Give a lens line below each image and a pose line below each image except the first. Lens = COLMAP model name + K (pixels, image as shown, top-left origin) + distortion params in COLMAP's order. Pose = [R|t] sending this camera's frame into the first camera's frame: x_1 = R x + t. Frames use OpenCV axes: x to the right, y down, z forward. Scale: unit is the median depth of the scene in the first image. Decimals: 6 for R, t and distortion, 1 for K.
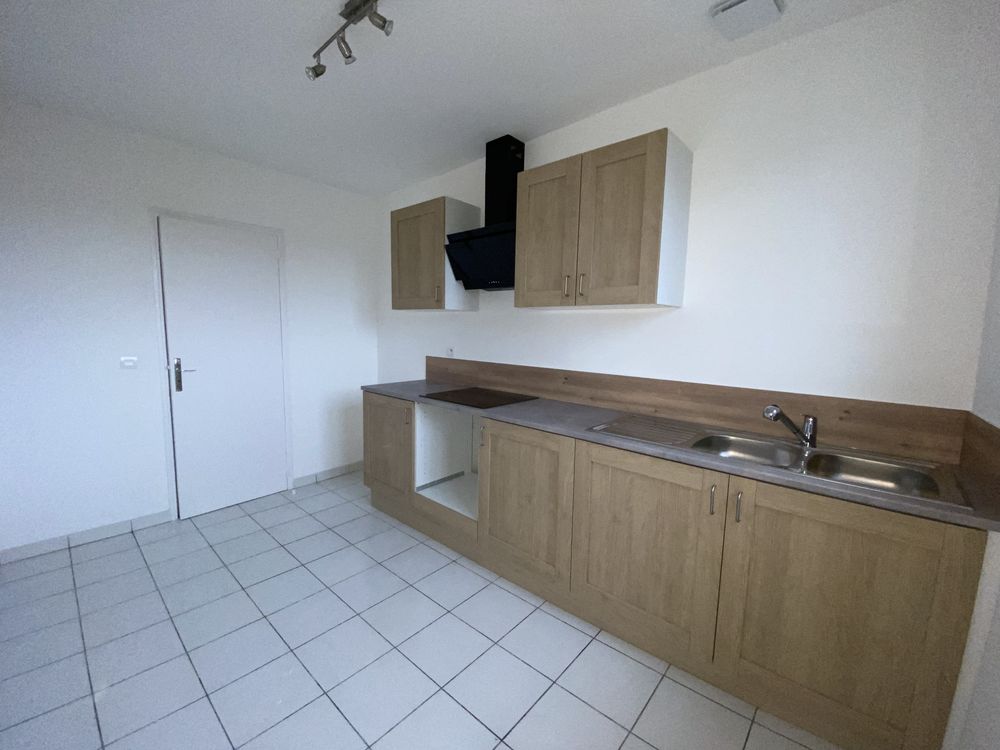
lens RADIAL K [[407.0, 0, 500.0], [0, 407.0, 375.0], [0, 0, 1]] dist [0.044524, -0.026154]
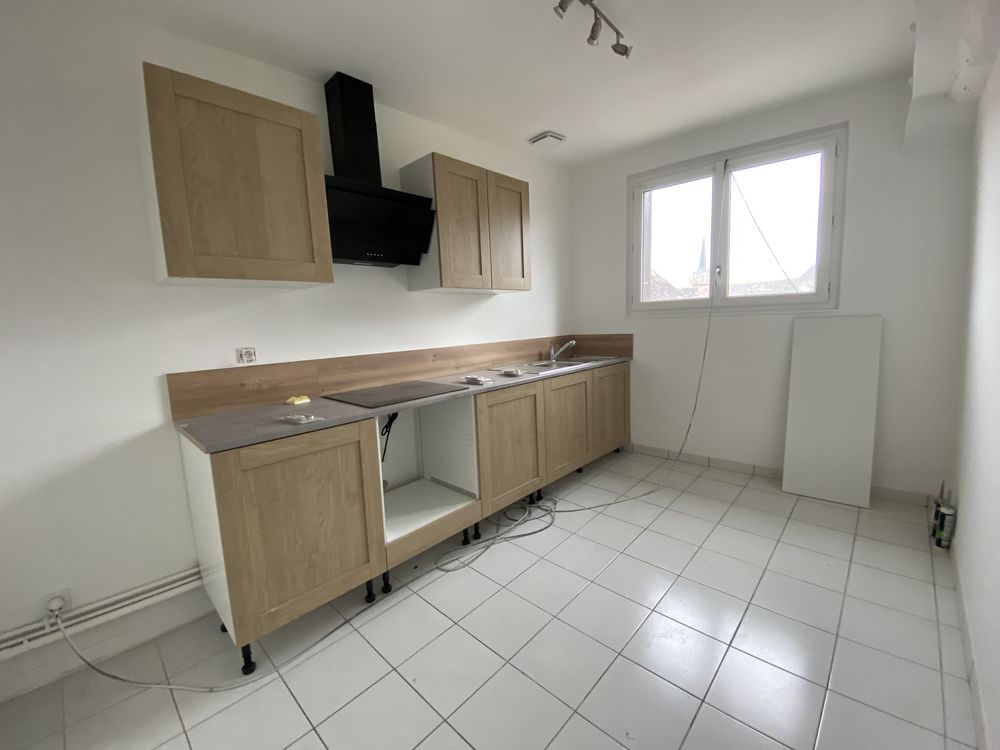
lens RADIAL K [[407.0, 0, 500.0], [0, 407.0, 375.0], [0, 0, 1]] dist [0.044524, -0.026154]
pose [[0.025330, -0.153527, 0.987820, -0.956383], [0.164618, 0.975288, 0.147358, -0.076701], [-0.986032, 0.158880, 0.049977, 0.818657]]
